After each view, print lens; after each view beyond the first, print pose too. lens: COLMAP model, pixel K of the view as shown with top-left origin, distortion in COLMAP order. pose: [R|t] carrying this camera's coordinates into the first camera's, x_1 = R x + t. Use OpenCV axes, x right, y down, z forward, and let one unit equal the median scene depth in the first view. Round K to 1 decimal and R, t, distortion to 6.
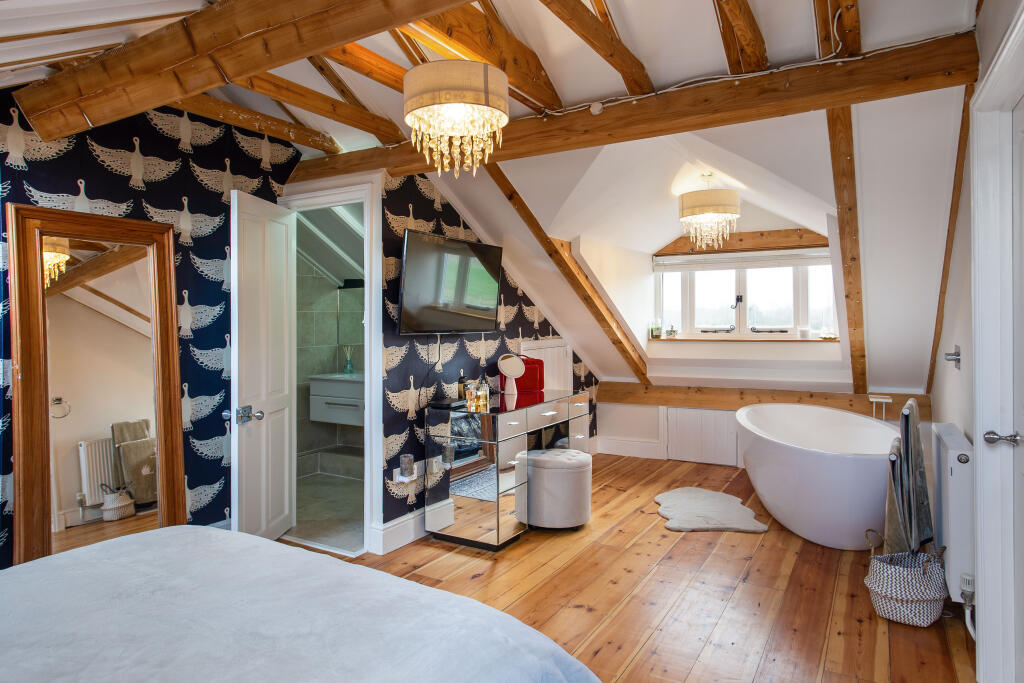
lens RADIAL K [[618.1, 0, 511.2], [0, 618.1, 339.0], [0, 0, 1]] dist [0.001820, 0.000317]
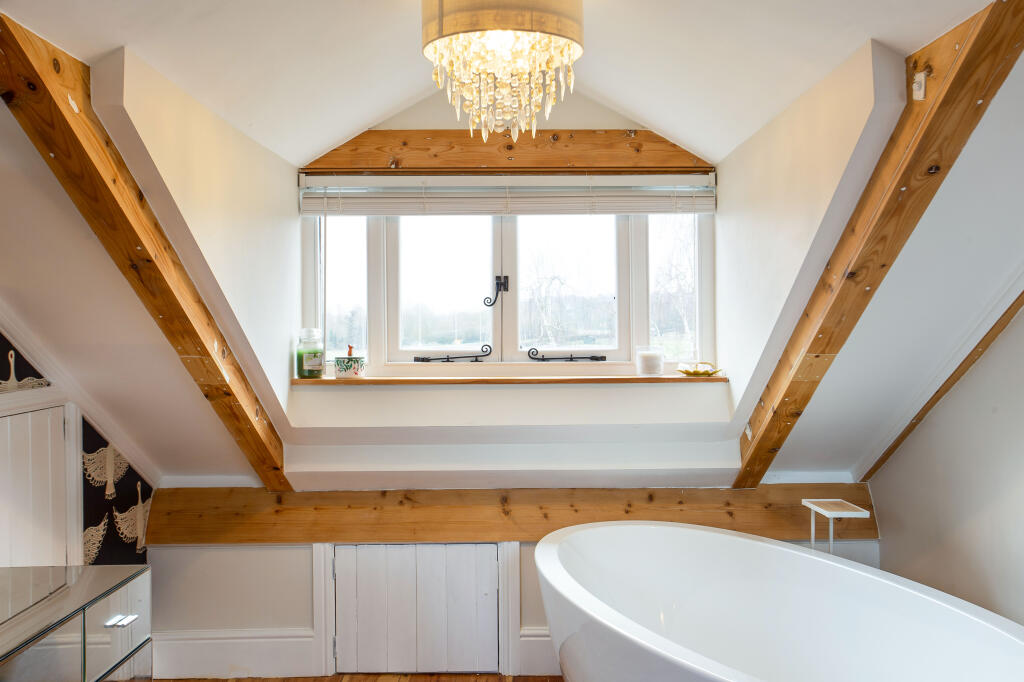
lens RADIAL K [[973.4, 0, 513.7], [0, 973.4, 330.4], [0, 0, 1]] dist [0.019965, 0.000000]
pose [[0.859749, 0.001897, 0.510712, 0.026456], [0.013385, 0.999566, -0.026245, -0.013869], [-0.510541, 0.029400, 0.859351, 0.402275]]
